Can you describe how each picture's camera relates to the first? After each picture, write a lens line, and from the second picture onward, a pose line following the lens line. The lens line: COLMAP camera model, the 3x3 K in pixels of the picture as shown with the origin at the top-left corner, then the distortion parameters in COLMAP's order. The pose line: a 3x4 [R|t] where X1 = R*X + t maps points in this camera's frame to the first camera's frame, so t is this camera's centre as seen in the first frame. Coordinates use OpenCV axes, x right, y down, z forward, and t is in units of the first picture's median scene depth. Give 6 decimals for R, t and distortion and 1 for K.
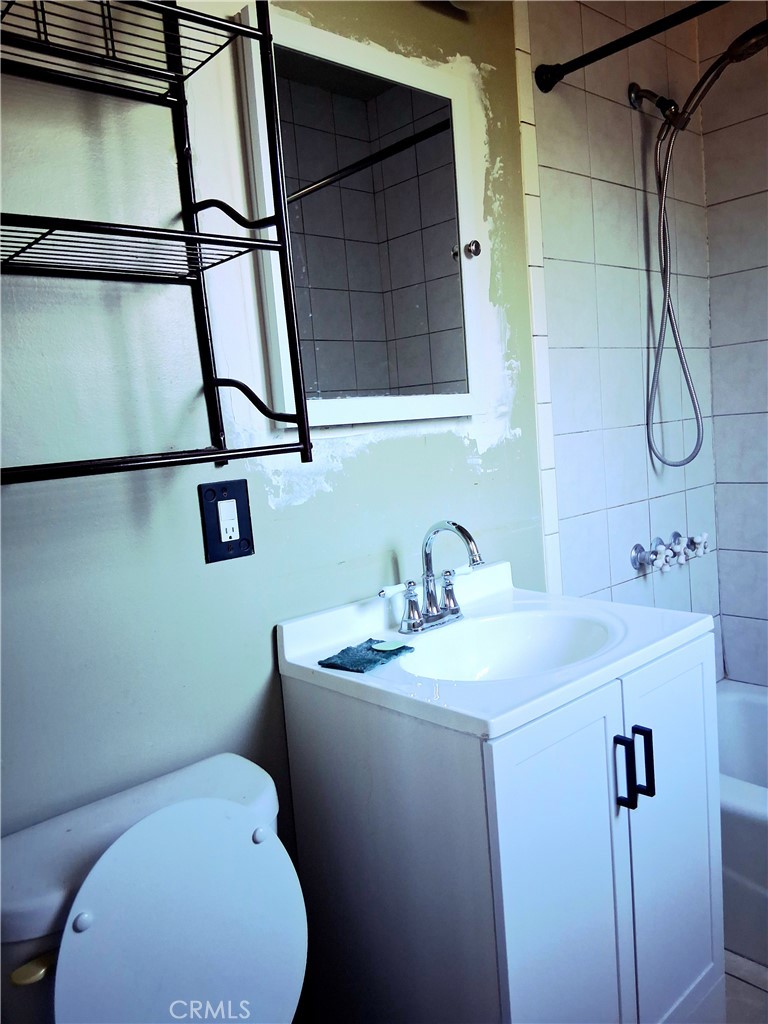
lens RADIAL K [[750.9, 0, 397.6], [0, 750.9, 511.1], [0, 0, 1]] dist [0.097942, -0.166938]
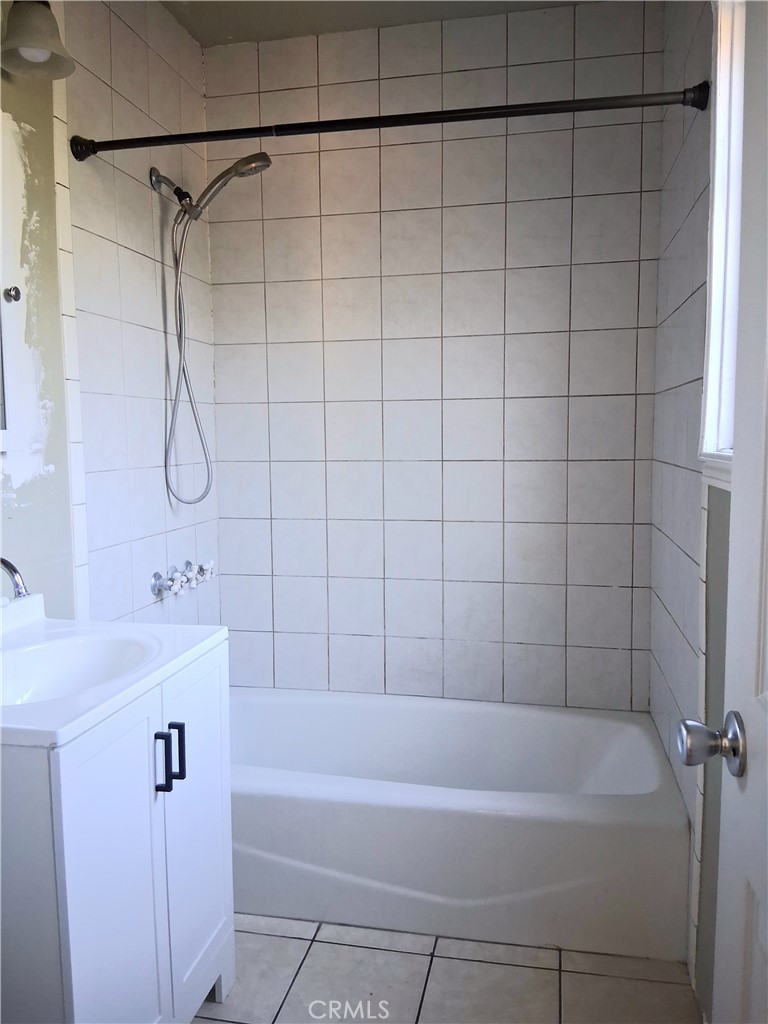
lens RADIAL K [[750.9, 0, 397.6], [0, 750.9, 511.1], [0, 0, 1]] dist [0.097942, -0.166938]
pose [[0.793364, 0.017494, 0.608496, -0.100453], [0.006431, 0.999290, -0.037114, -0.003474], [-0.608713, 0.033358, 0.792689, -0.130170]]
